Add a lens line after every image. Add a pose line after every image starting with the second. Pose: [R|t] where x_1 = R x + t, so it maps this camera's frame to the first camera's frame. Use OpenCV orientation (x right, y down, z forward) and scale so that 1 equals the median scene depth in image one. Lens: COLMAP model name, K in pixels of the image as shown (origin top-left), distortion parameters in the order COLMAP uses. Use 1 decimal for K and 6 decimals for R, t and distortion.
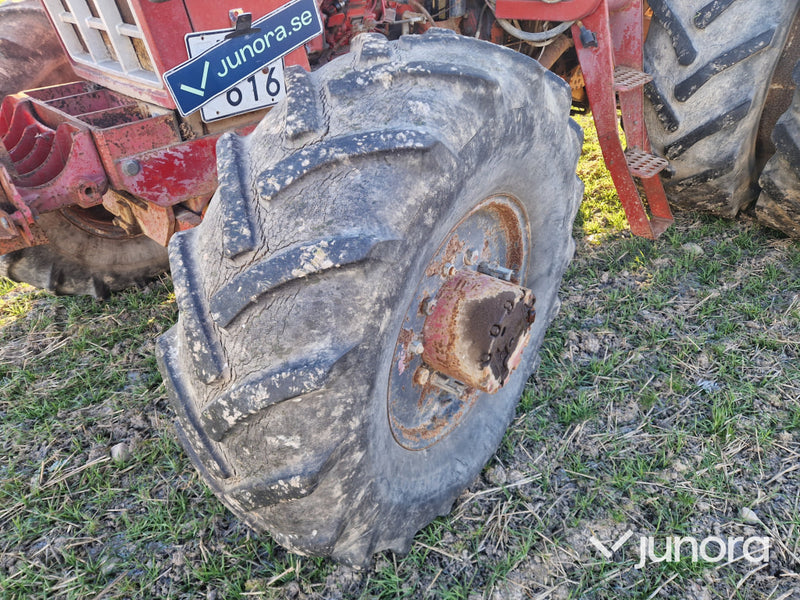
lens RADIAL K [[533.2, 0, 399.1], [0, 533.2, 302.6], [0, 0, 1]] dist [0.064547, -0.051323]
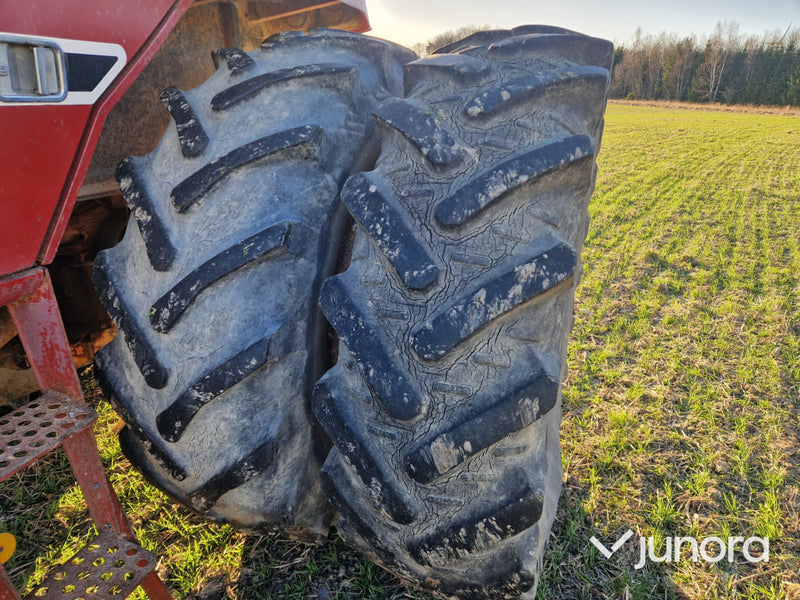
lens RADIAL K [[533.2, 0, 402.5], [0, 533.2, 308.4], [0, 0, 1]] dist [0.064547, -0.051323]
pose [[0.921478, -0.095468, 0.376517, 0.903571], [0.175713, 0.966928, -0.184865, -0.595847], [-0.346416, 0.236508, 0.907778, 0.614066]]
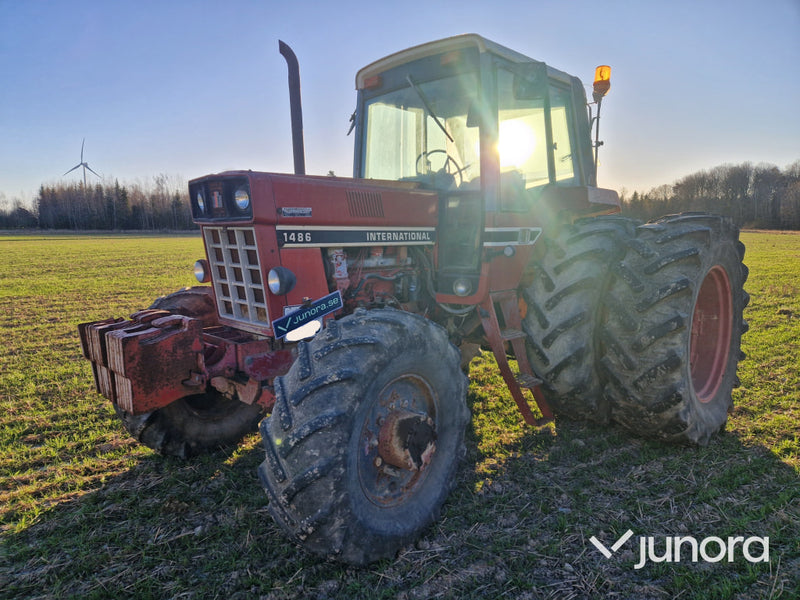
lens RADIAL K [[533.2, 0, 393.5], [0, 533.2, 298.6], [0, 0, 1]] dist [0.064547, -0.051323]
pose [[0.999182, 0.022798, -0.033400, 0.145253], [-0.035663, 0.886146, -0.462032, 0.487960], [0.019064, 0.462845, 0.886234, -0.979457]]
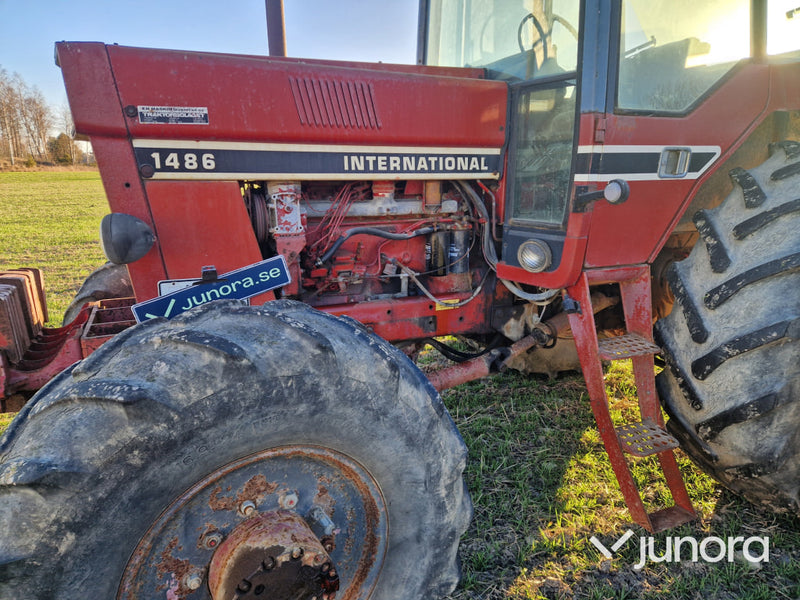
lens RADIAL K [[533.2, 0, 405.6], [0, 533.2, 290.4], [0, 0, 1]] dist [0.064547, -0.051323]
pose [[0.920197, 0.105106, -0.377081, 0.655628], [-0.237009, 0.916246, -0.322986, -0.164793], [0.311552, 0.386582, 0.868038, 0.010740]]
